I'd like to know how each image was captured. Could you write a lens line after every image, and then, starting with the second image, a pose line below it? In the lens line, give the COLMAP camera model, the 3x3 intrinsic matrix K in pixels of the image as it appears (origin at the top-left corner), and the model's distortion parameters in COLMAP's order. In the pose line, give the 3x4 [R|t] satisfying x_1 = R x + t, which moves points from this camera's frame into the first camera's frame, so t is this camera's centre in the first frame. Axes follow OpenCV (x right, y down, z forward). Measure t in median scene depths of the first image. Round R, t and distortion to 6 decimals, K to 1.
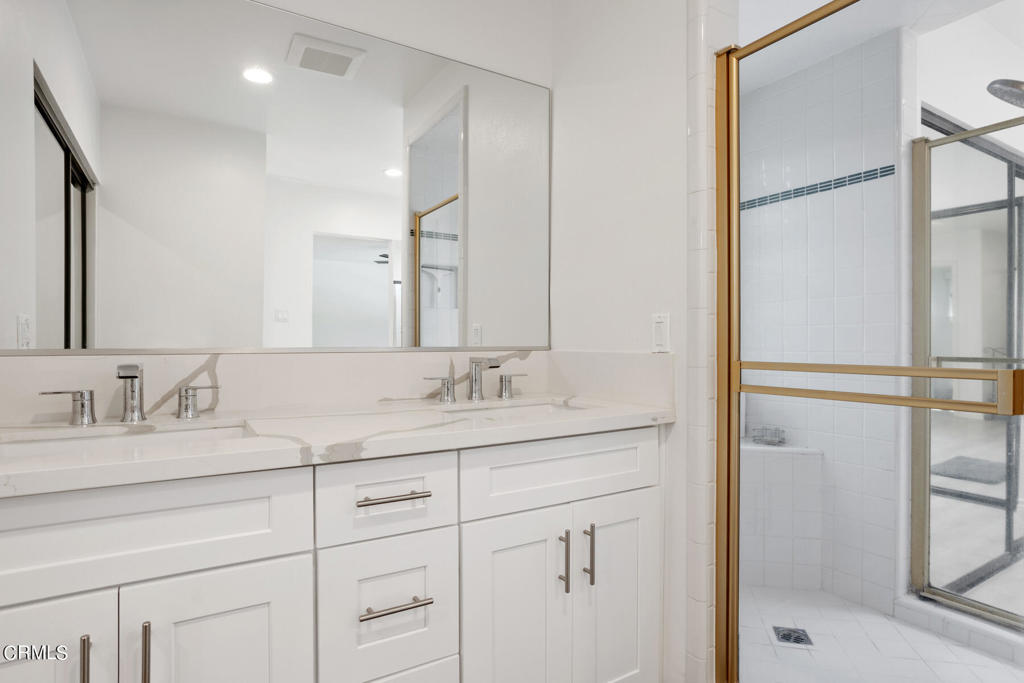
lens RADIAL K [[550.4, 0, 510.4], [0, 550.4, 337.2], [0, 0, 1]] dist [-0.020840, -0.000354]
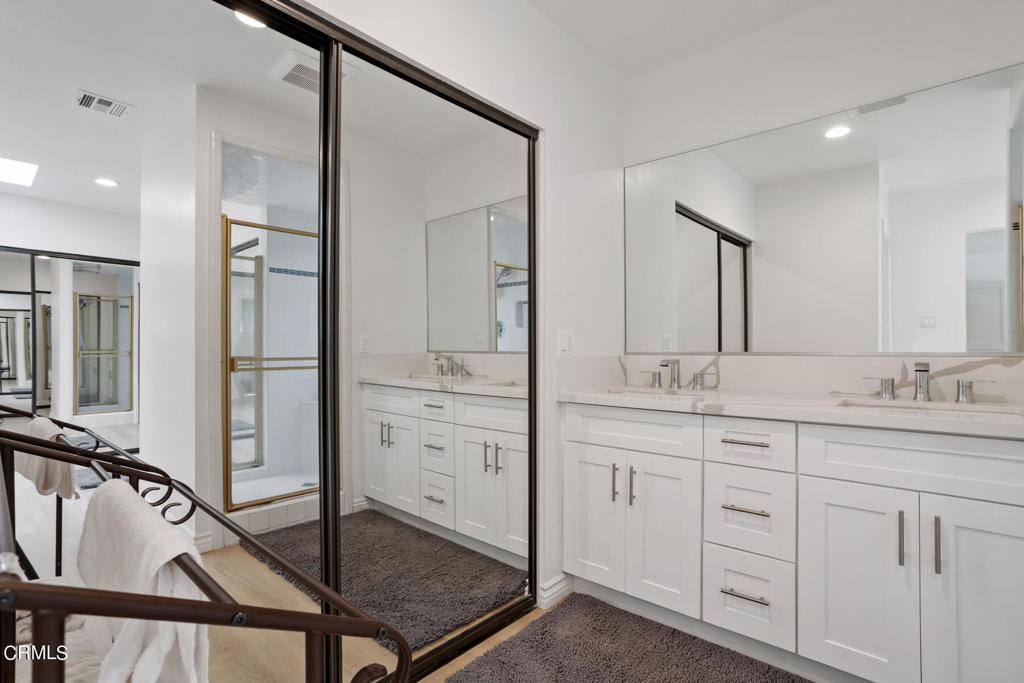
lens RADIAL K [[495.5, 0, 508.4], [0, 495.5, 346.6], [0, 0, 1]] dist [-0.001066, -0.000340]
pose [[0.287440, -0.003948, -0.957791, 0.776398], [0.011208, 0.999937, -0.000758, -0.002193], [0.957733, -0.010517, 0.287466, -0.080959]]
